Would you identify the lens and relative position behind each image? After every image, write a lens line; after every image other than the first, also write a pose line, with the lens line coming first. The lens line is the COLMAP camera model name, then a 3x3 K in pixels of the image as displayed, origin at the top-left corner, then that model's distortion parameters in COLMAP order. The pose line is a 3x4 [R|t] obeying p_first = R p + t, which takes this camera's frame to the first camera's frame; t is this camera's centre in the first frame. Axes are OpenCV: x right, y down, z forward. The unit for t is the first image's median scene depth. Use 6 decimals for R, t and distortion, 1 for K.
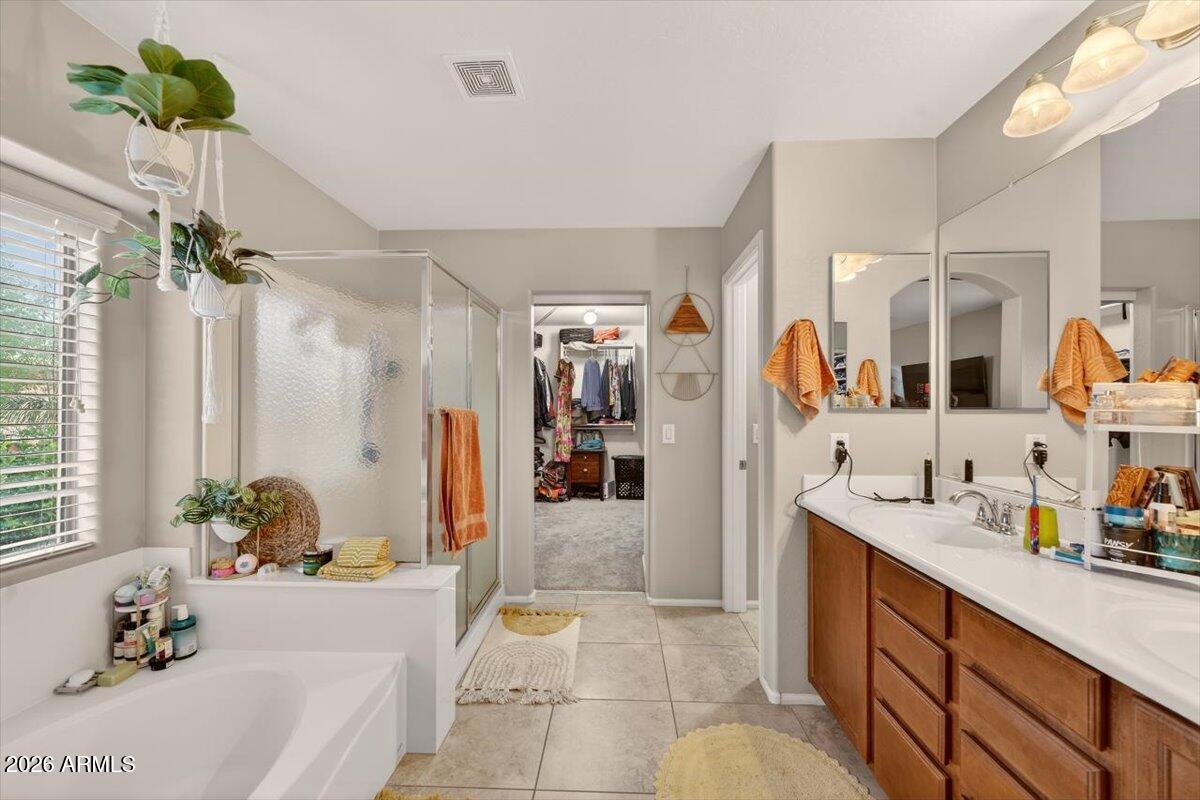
lens RADIAL K [[485.9, 0, 600.0], [0, 485.9, 400.0], [0, 0, 1]] dist [0.000375, 0.000047]
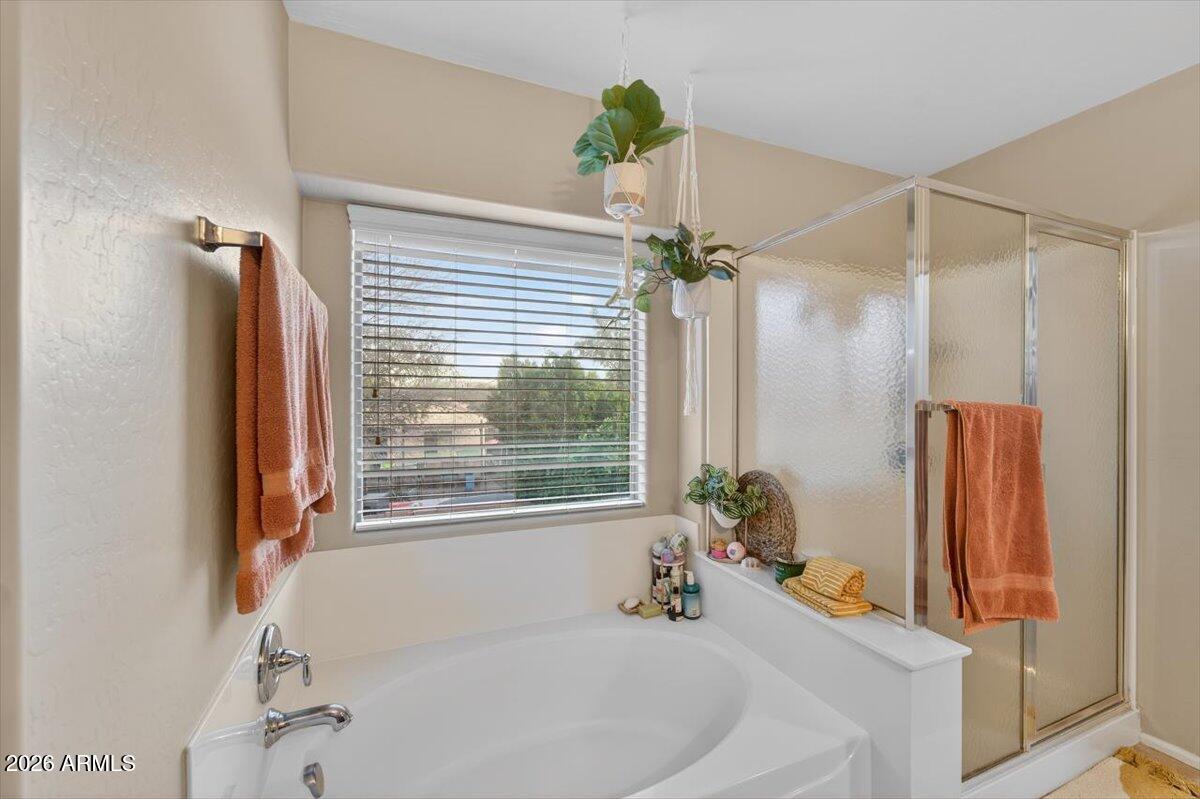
lens RADIAL K [[485.9, 0, 600.0], [0, 485.9, 399.5], [0, 0, 1]] dist [0.000375, 0.000047]
pose [[0.421831, -0.000980, -0.906674, 0.095391], [0.013232, 0.999900, 0.005076, 0.003602], [0.906578, -0.014138, 0.421801, 0.319689]]
